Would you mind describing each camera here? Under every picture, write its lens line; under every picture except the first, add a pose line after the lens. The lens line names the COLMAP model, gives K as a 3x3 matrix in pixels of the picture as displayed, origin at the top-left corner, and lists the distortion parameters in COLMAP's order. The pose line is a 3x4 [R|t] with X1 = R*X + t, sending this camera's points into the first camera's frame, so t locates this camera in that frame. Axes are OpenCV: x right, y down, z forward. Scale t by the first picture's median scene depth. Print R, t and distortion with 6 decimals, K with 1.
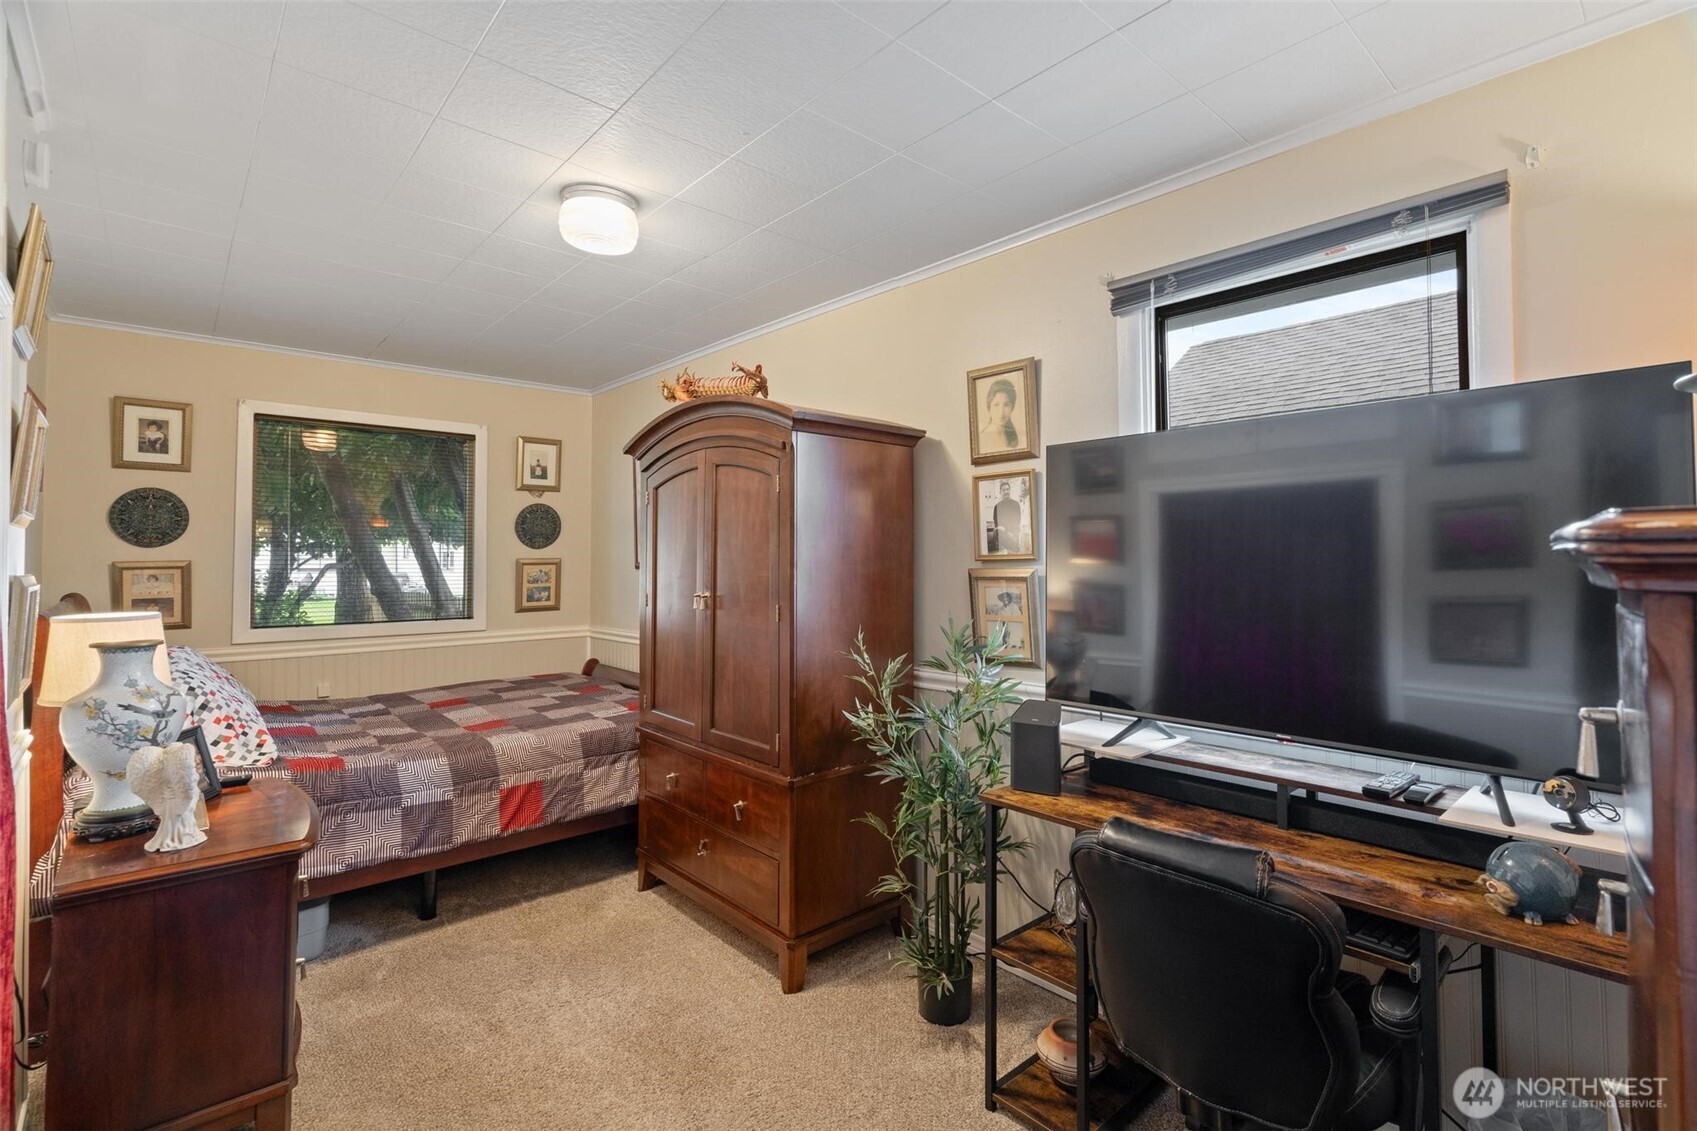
lens RADIAL K [[789.1, 0, 863.3], [0, 789.1, 558.4], [0, 0, 1]] dist [-0.005359, 0.001827]
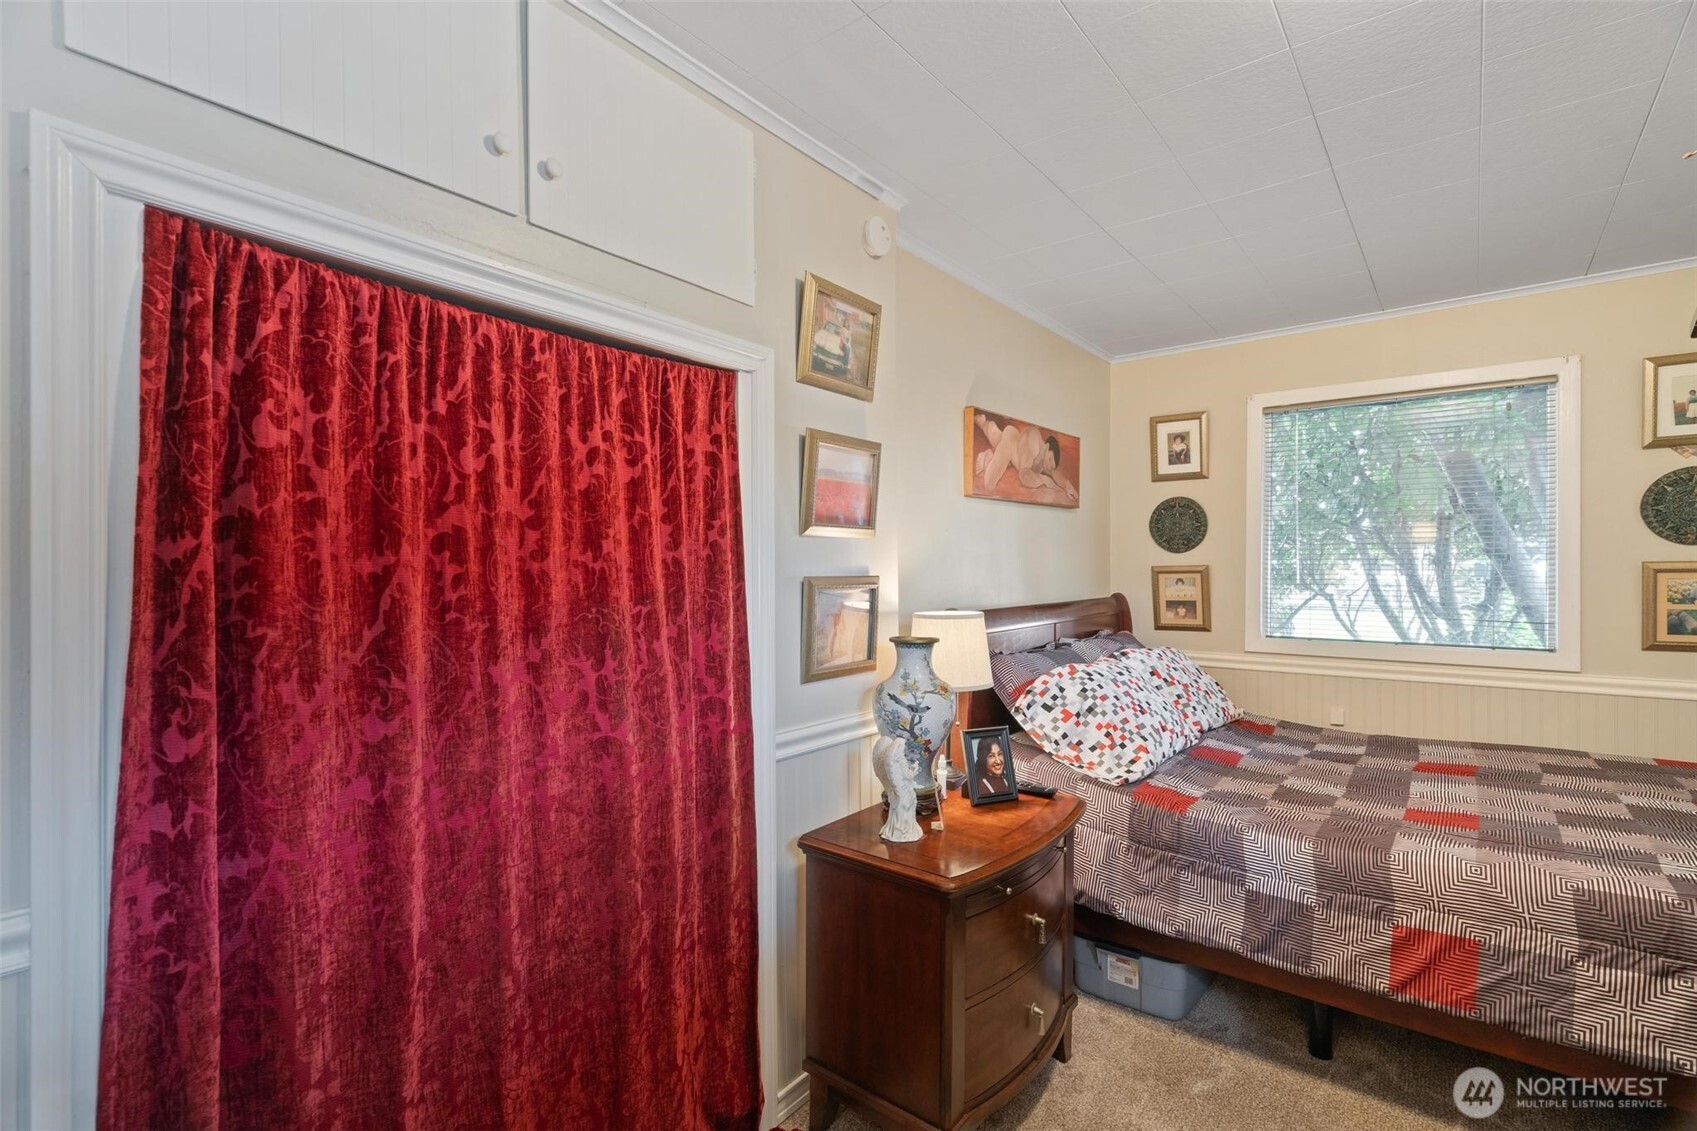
lens RADIAL K [[789.1, 0, 852.4], [0, 789.1, 568.6], [0, 0, 1]] dist [-0.005359, 0.001827]
pose [[0.154313, 0.004633, -0.988011, 0.101793], [0.004259, 0.999977, 0.005354, -0.000138], [0.988013, -0.005034, 0.154290, 0.474781]]
